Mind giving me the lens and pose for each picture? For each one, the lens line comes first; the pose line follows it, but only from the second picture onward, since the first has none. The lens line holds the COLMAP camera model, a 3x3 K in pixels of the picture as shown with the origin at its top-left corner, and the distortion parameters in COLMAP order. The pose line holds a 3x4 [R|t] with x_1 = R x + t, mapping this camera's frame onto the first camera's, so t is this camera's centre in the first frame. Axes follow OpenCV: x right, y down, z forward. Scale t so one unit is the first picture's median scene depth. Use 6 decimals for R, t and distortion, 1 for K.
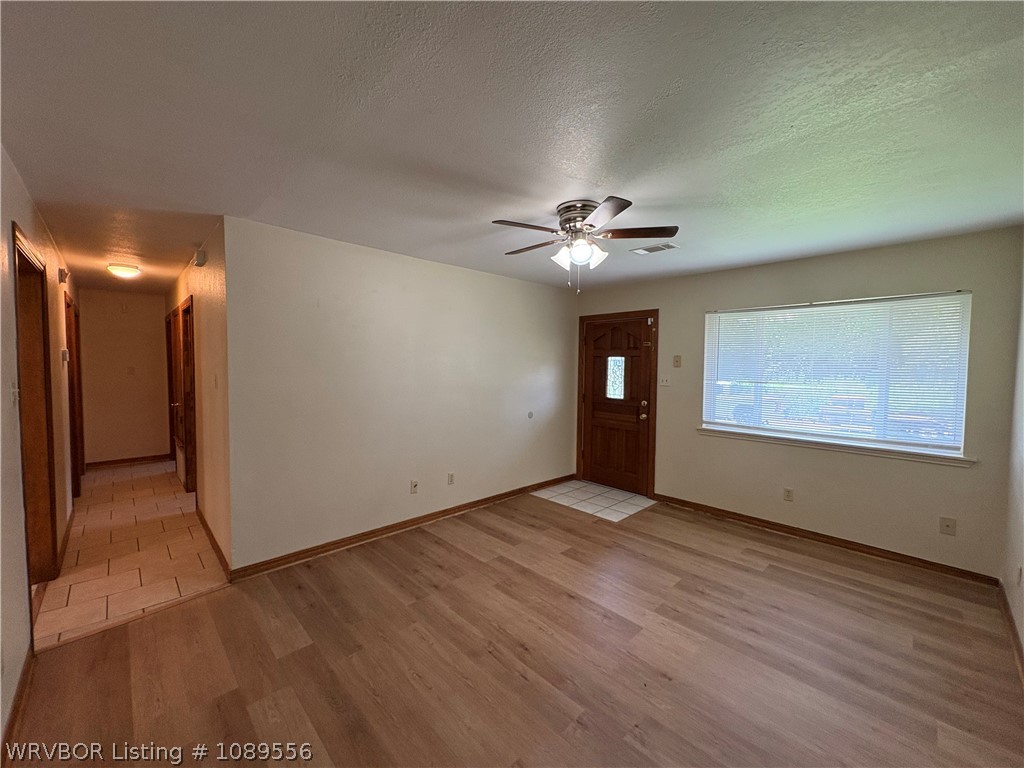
lens RADIAL K [[407.2, 0, 514.1], [0, 407.2, 382.3], [0, 0, 1]] dist [-0.001493, -0.000133]
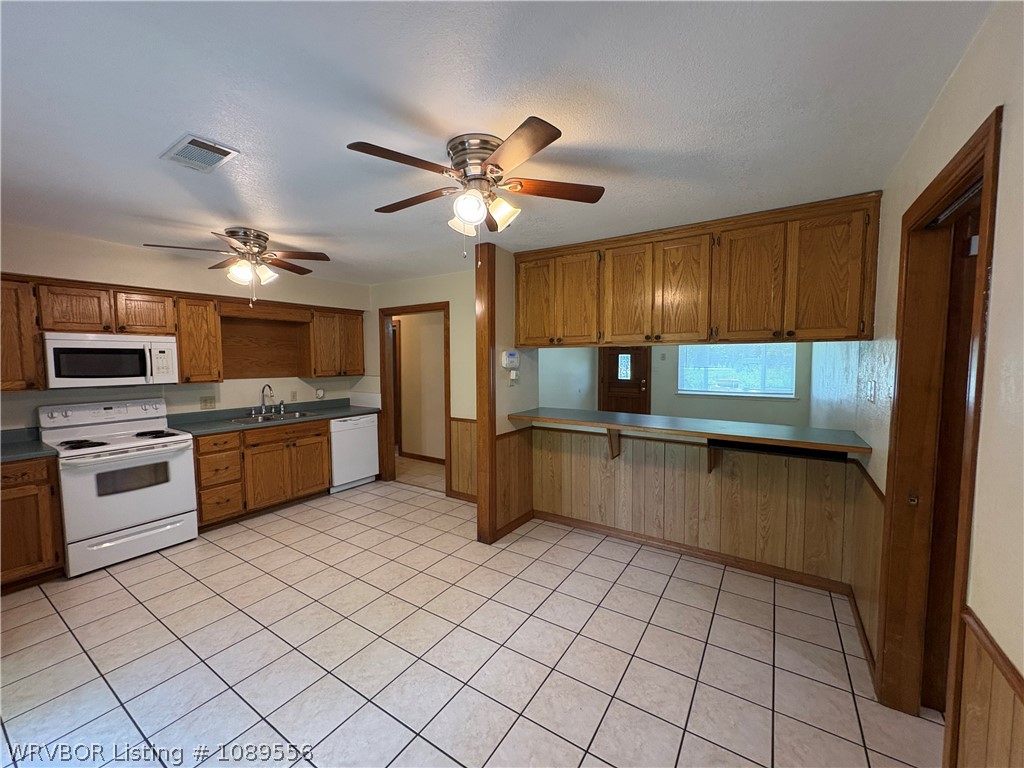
lens RADIAL K [[407.2, 0, 513.6], [0, 407.2, 385.0], [0, 0, 1]] dist [-0.001493, -0.000133]
pose [[0.975594, -0.028803, 0.217685, -0.977290], [0.023595, 0.999371, 0.026488, 0.014126], [-0.218311, -0.020705, 0.975660, -0.920869]]
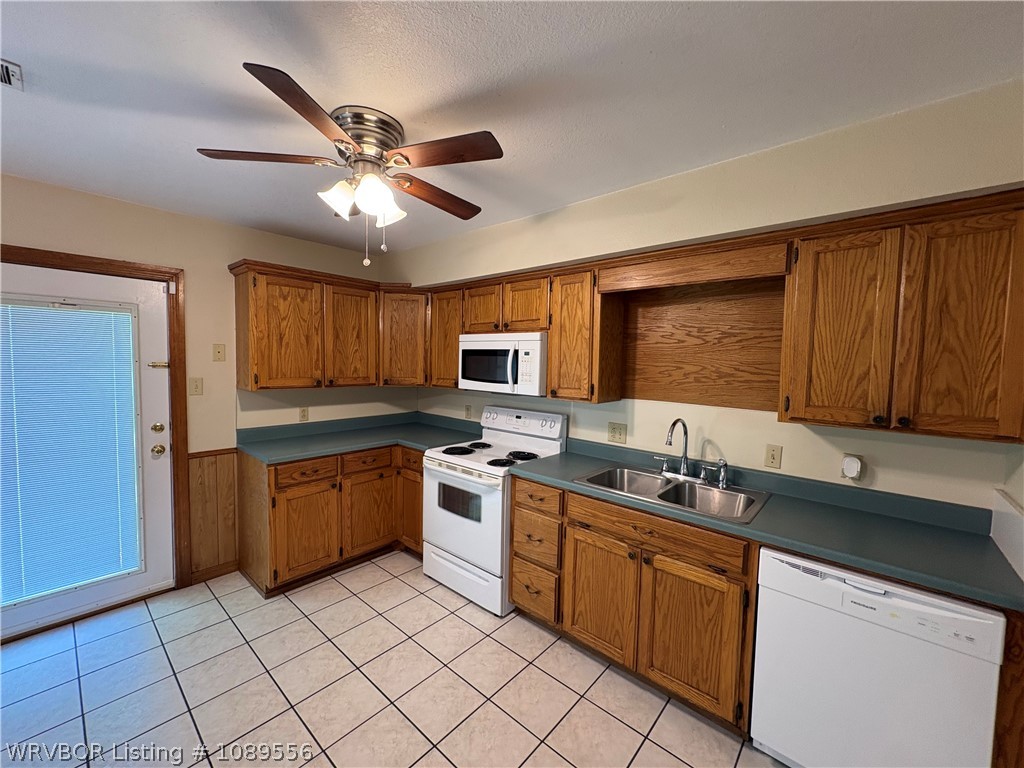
lens RADIAL K [[407.2, 0, 512.3], [0, 407.2, 383.6], [0, 0, 1]] dist [-0.001493, -0.000133]
pose [[0.074879, 0.049266, -0.995975, -0.819564], [-0.065588, 0.996859, 0.044379, -0.047105], [0.995033, 0.062001, 0.077875, 0.383036]]
